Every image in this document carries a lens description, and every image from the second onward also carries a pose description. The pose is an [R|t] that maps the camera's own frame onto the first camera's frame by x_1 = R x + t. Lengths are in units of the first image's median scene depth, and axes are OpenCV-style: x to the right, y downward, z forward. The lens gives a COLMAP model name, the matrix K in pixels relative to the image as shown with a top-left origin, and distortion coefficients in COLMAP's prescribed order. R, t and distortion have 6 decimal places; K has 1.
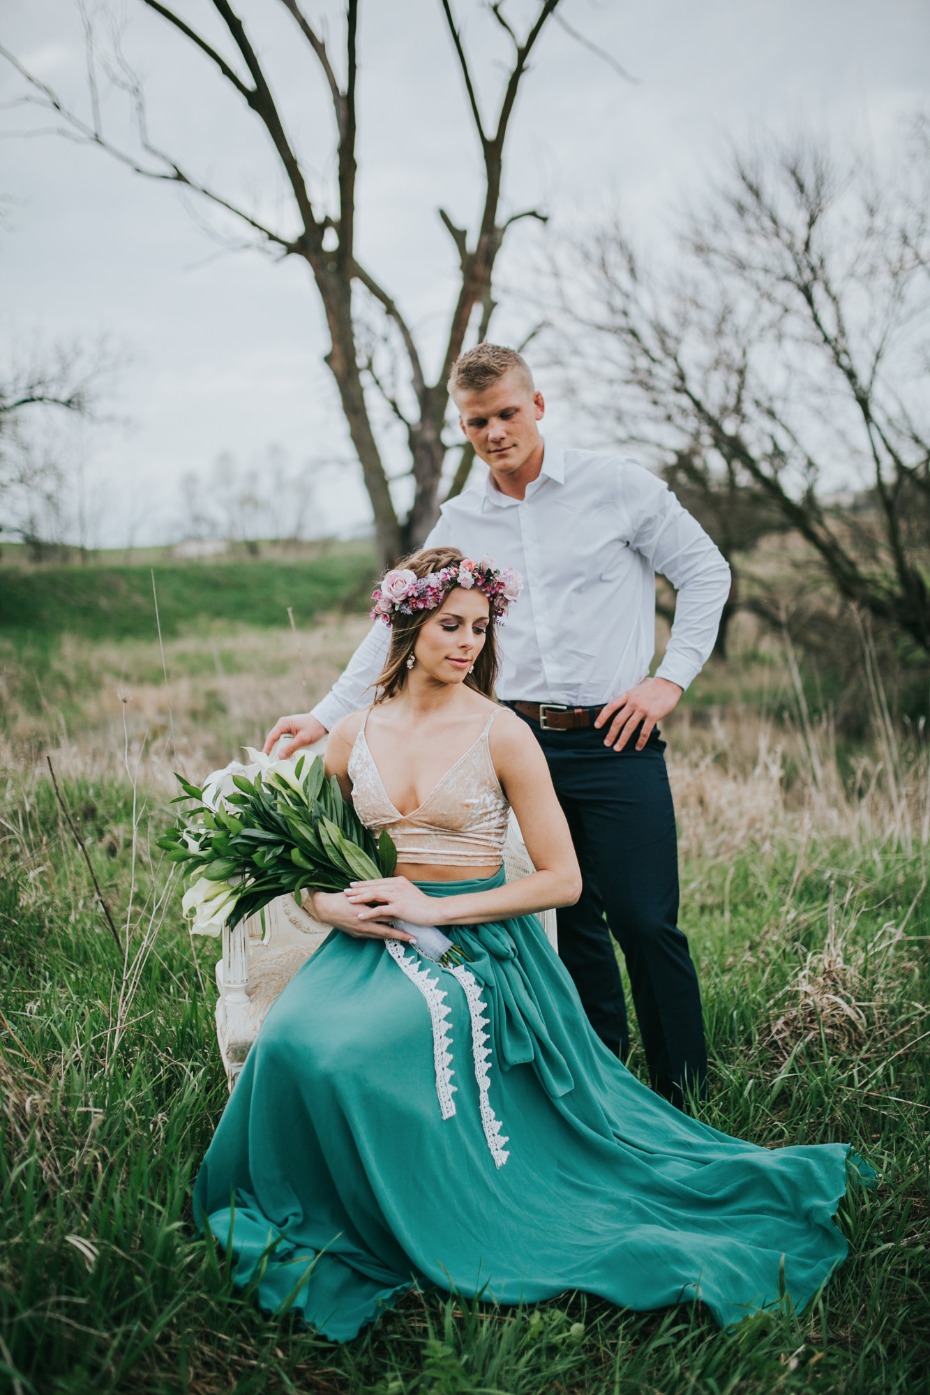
lens RADIAL K [[1349.2, 0, 465.7], [0, 1349.2, 684.3], [0, 0, 1]] dist [-0.031669, 0.000000]
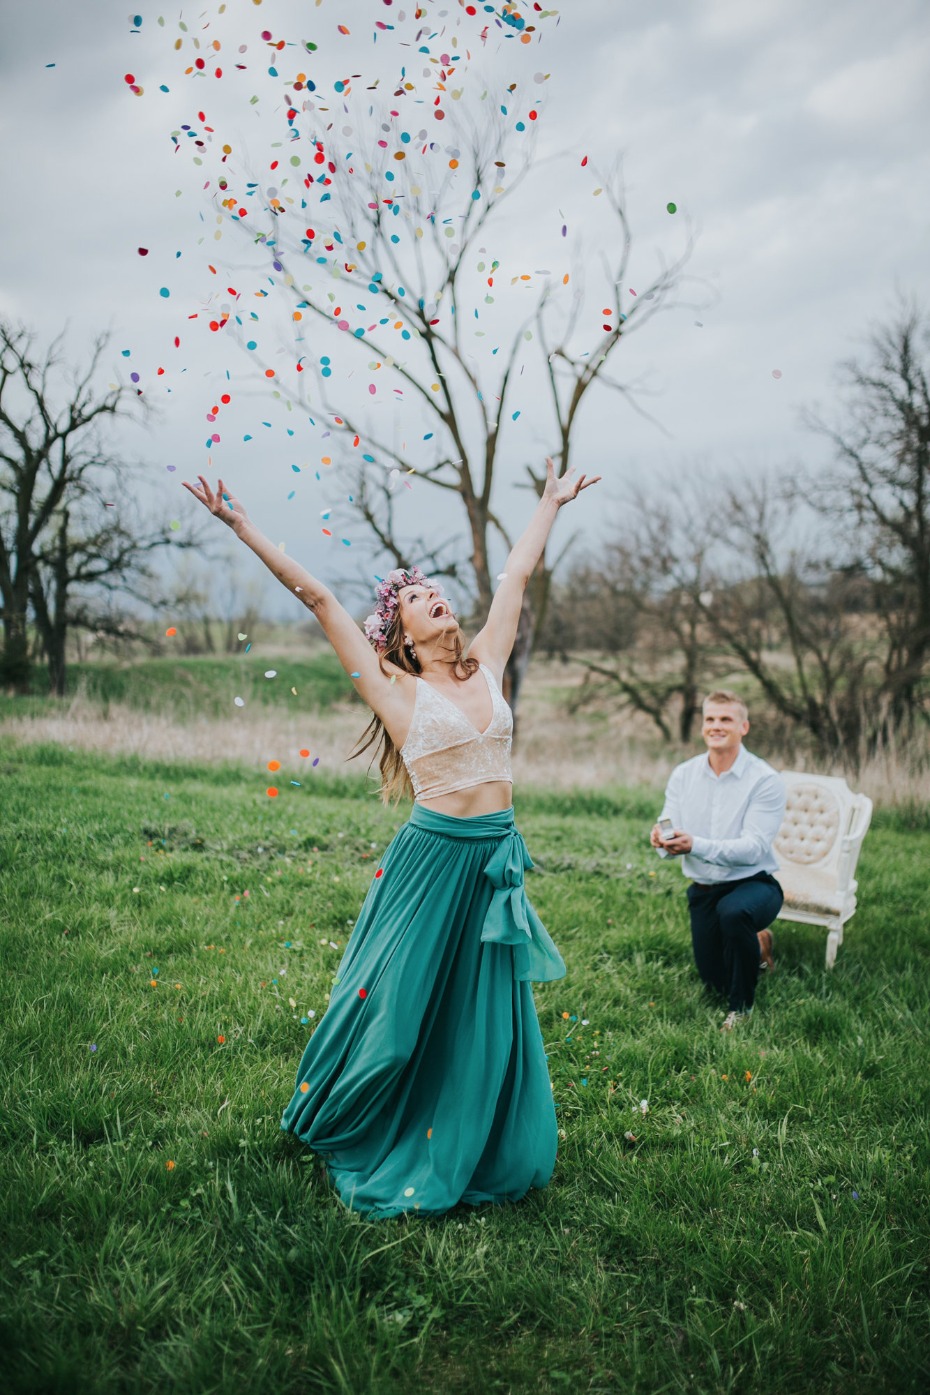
lens RADIAL K [[1349.2, 0, 468.3], [0, 1349.2, 692.8], [0, 0, 1]] dist [-0.031669, 0.000000]
pose [[0.993970, 0.023100, 0.107193, -0.239643], [-0.016900, 0.998151, -0.058387, 0.022000], [-0.108343, 0.056223, 0.992522, -0.573837]]
